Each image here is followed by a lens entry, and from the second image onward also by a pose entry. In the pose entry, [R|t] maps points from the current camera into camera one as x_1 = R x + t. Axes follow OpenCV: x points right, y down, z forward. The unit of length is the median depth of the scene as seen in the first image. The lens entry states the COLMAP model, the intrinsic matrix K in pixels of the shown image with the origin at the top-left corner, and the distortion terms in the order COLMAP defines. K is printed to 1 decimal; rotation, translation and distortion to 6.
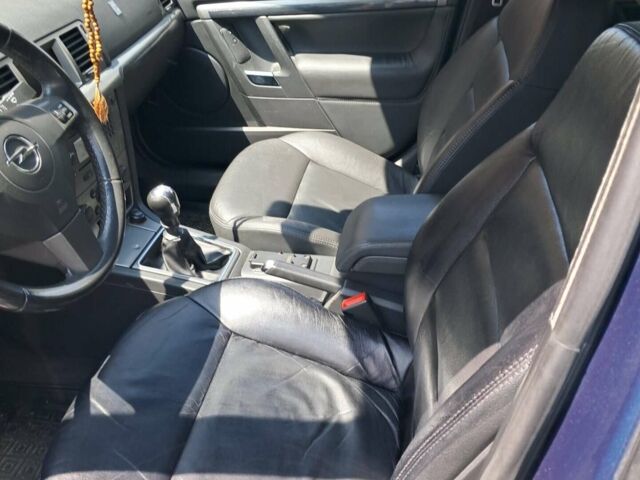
lens RADIAL K [[666.7, 0, 320.0], [0, 666.7, 240.0], [0, 0, 1]] dist [0.161839, -0.494919]
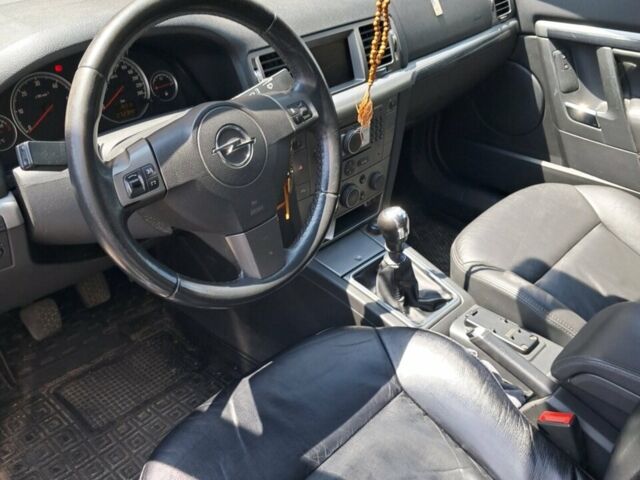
lens RADIAL K [[666.7, 0, 320.0], [0, 666.7, 240.0], [0, 0, 1]] dist [0.161839, -0.494919]
pose [[0.840731, 0.331709, -0.427950, 0.080060], [-0.325976, 0.941169, 0.089114, -0.081250], [0.432333, 0.064580, 0.899399, 0.121237]]
